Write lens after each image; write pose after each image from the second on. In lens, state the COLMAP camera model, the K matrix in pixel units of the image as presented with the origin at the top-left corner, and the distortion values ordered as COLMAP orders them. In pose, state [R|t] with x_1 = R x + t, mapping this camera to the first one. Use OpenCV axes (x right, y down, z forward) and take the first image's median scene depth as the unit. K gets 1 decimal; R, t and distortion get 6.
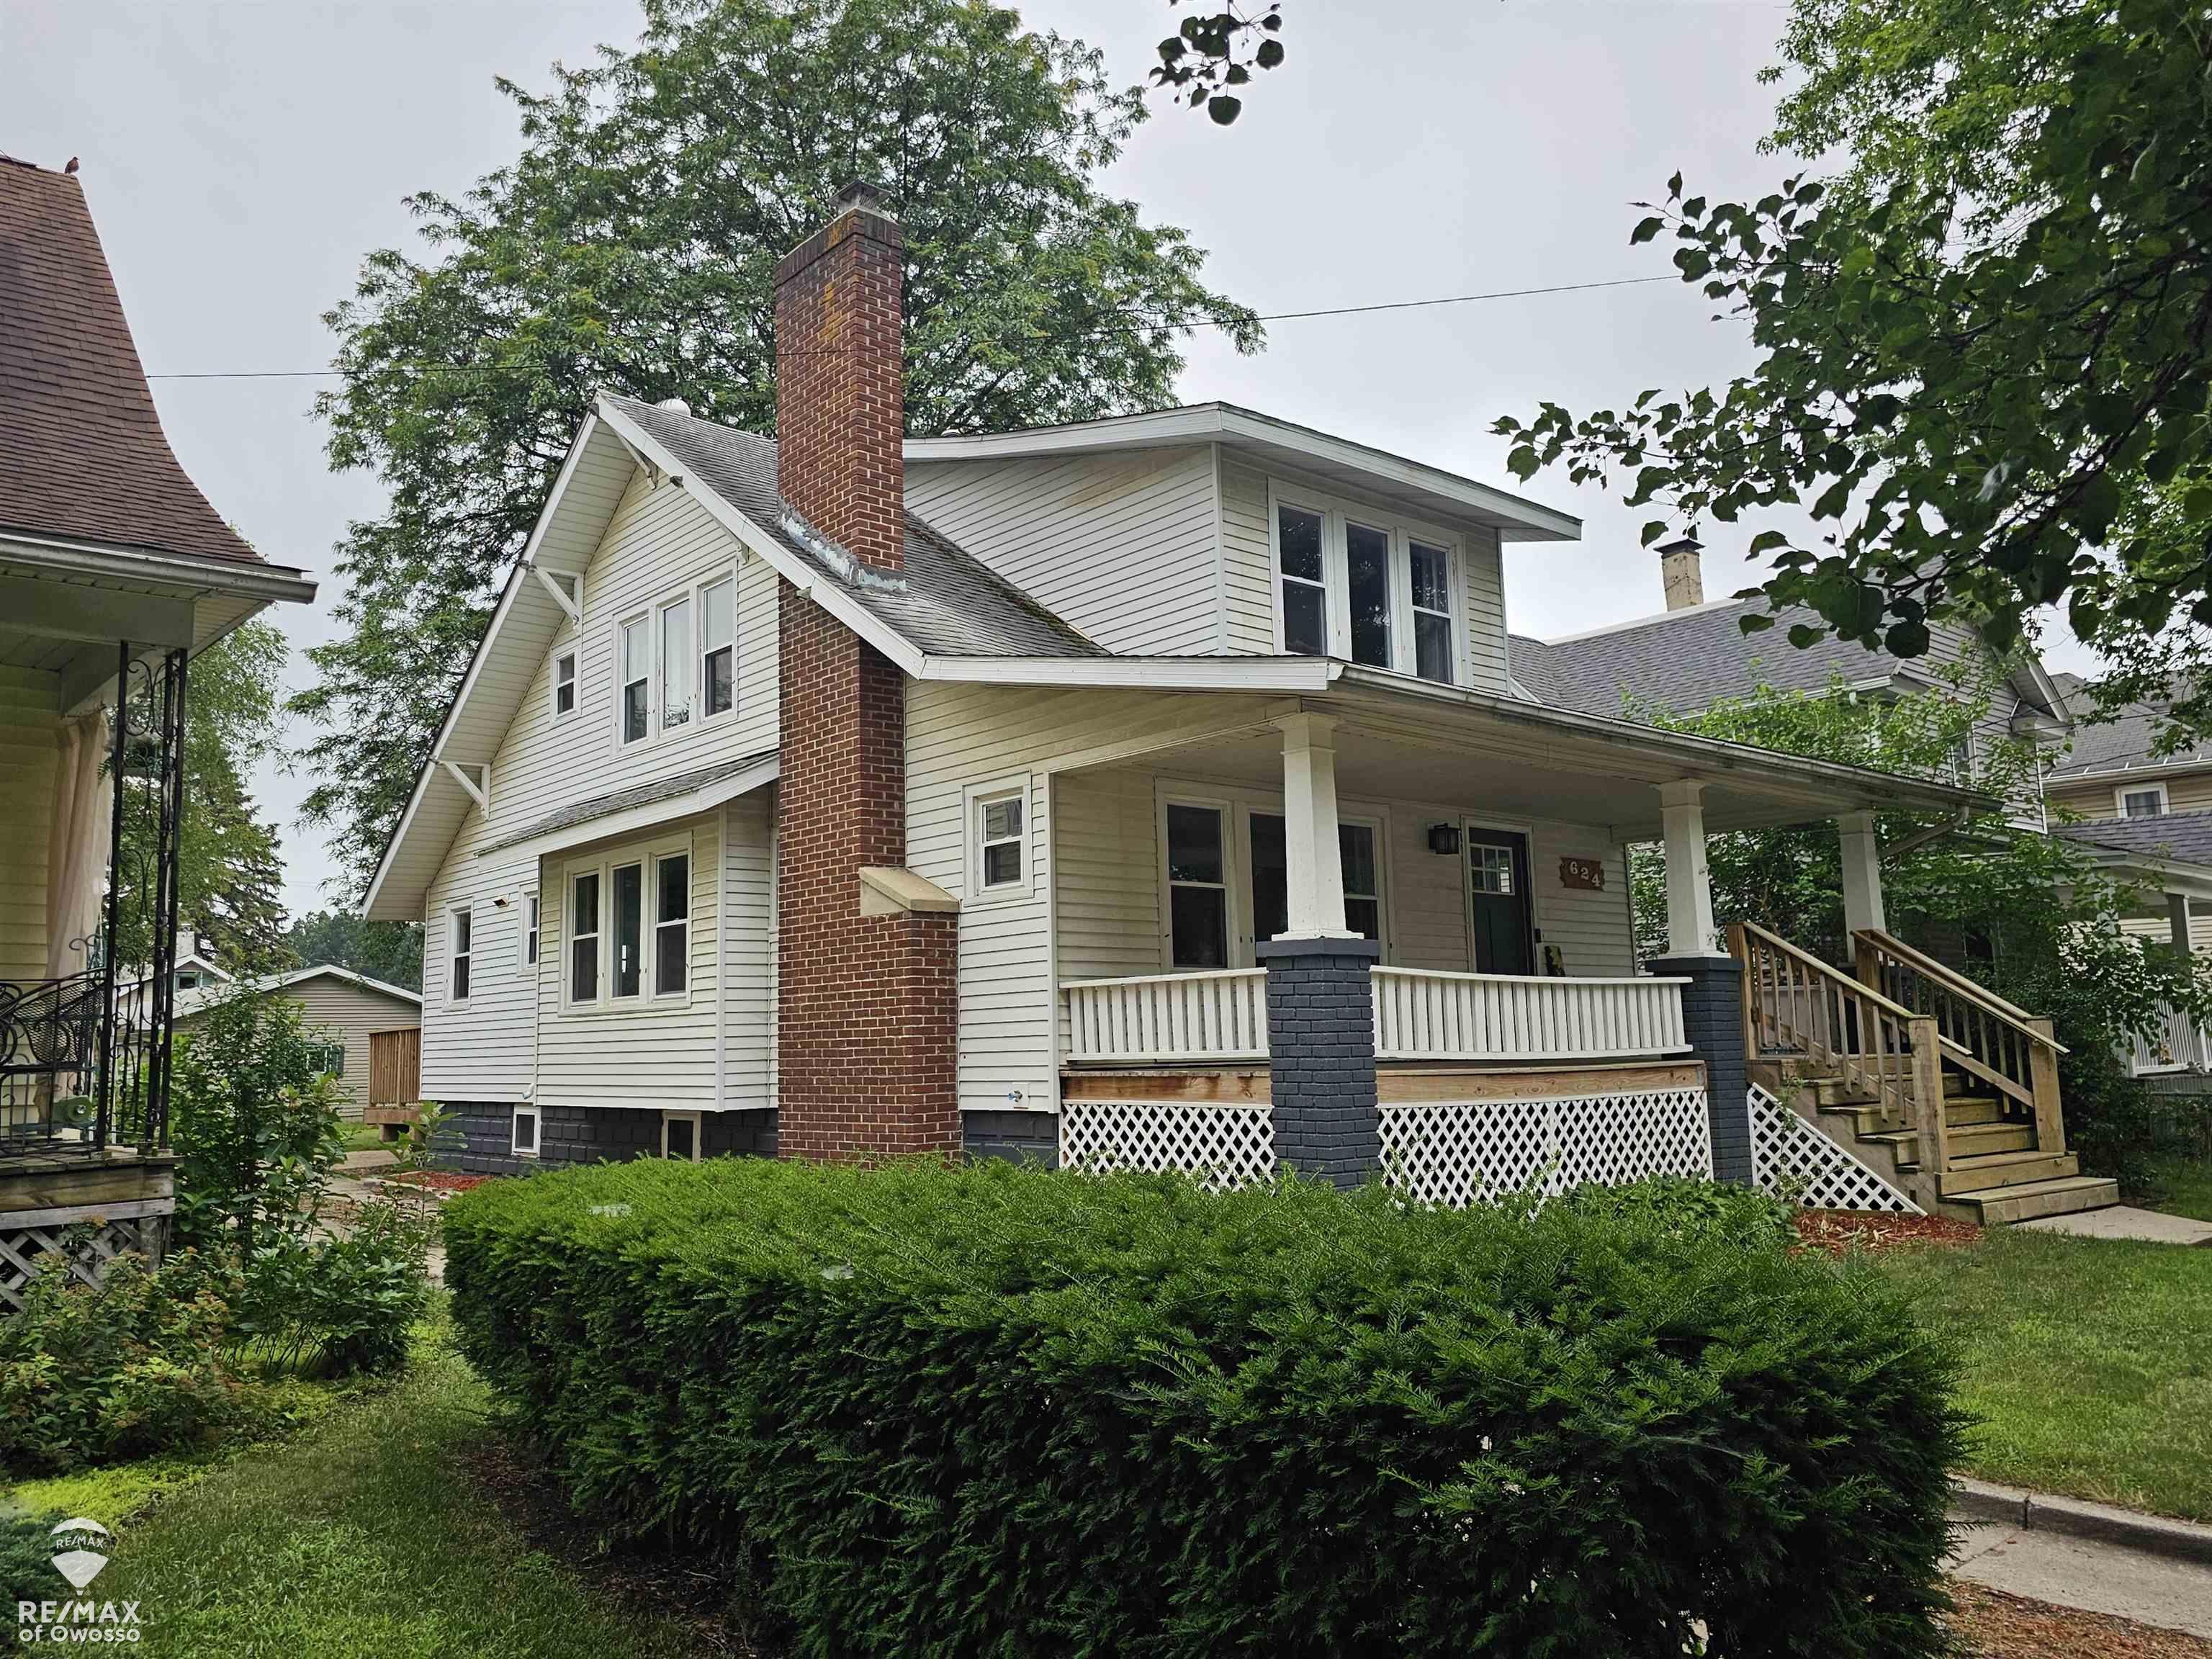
lens RADIAL K [[1674.8, 0, 1106.3], [0, 1674.8, 818.9], [0, 0, 1]] dist [0.031245, -0.000571]
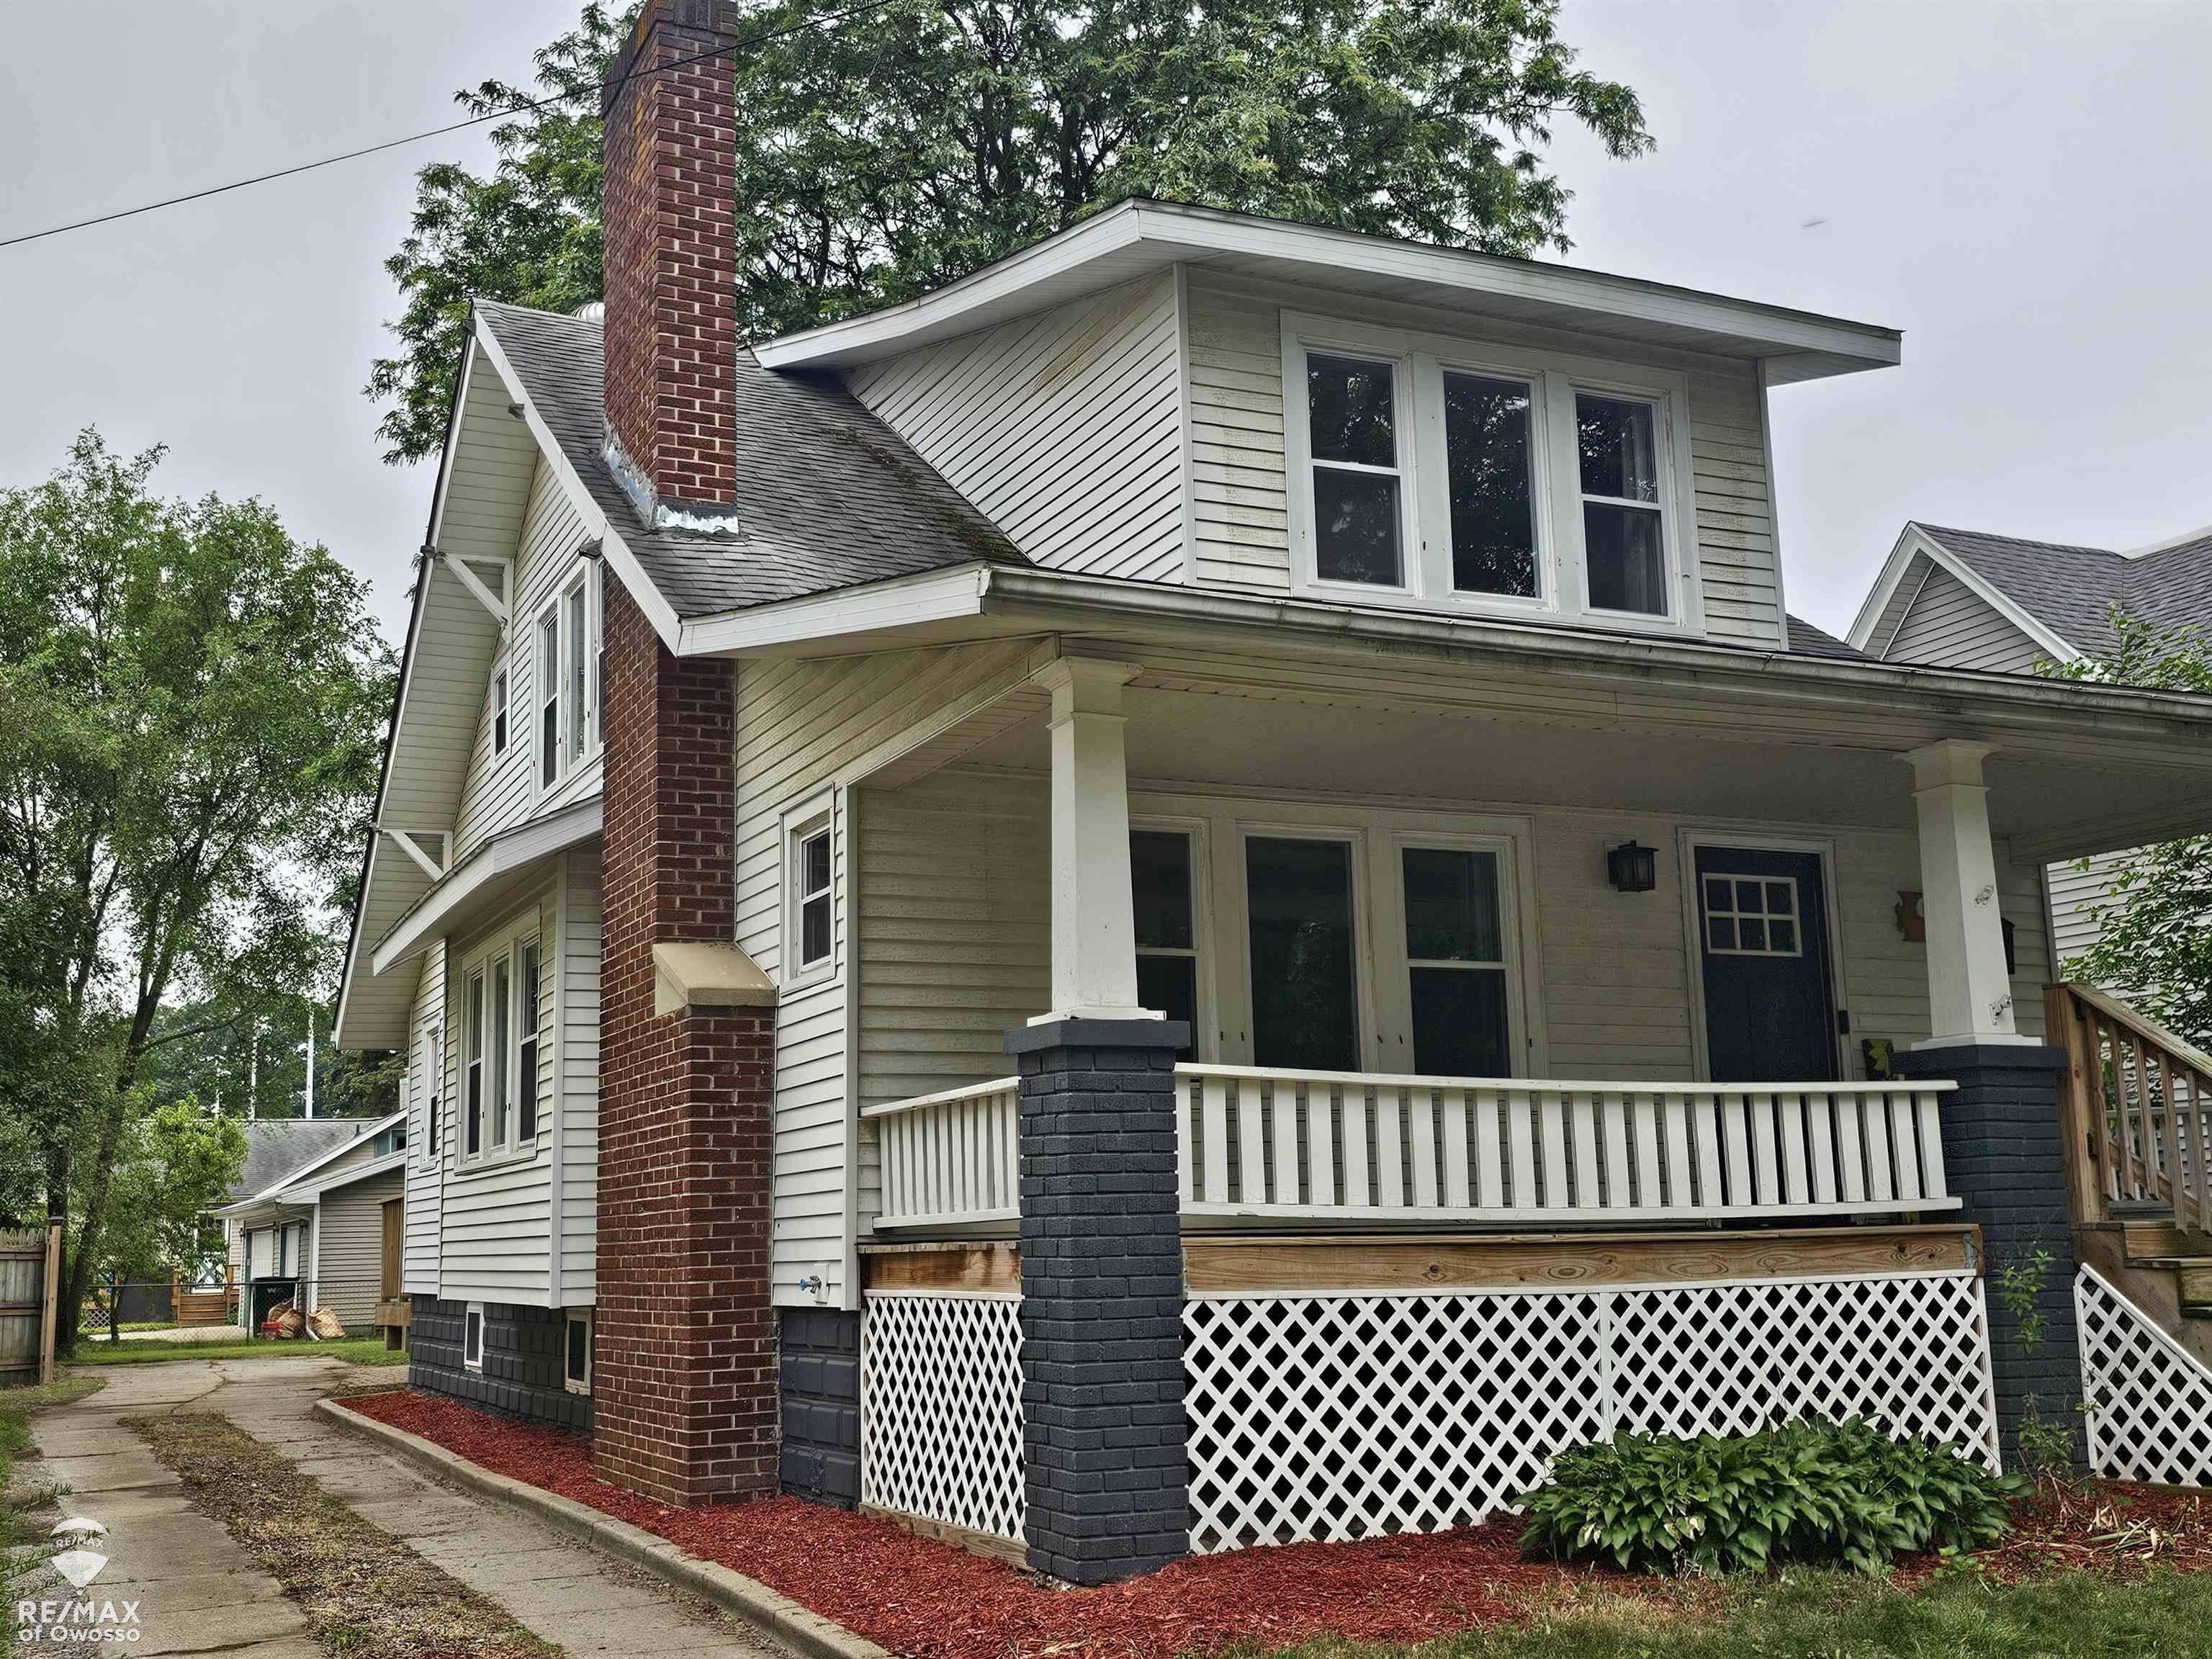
lens RADIAL K [[2388.2, 0, 1106.0], [0, 2388.2, 829.5], [0, 0, 1]] dist [0.026278, 0.002857]
pose [[0.962378, -0.049695, -0.267133, 0.292219], [0.041071, 0.998442, -0.037777, 0.027287], [0.268594, 0.025384, 0.962919, 0.125226]]
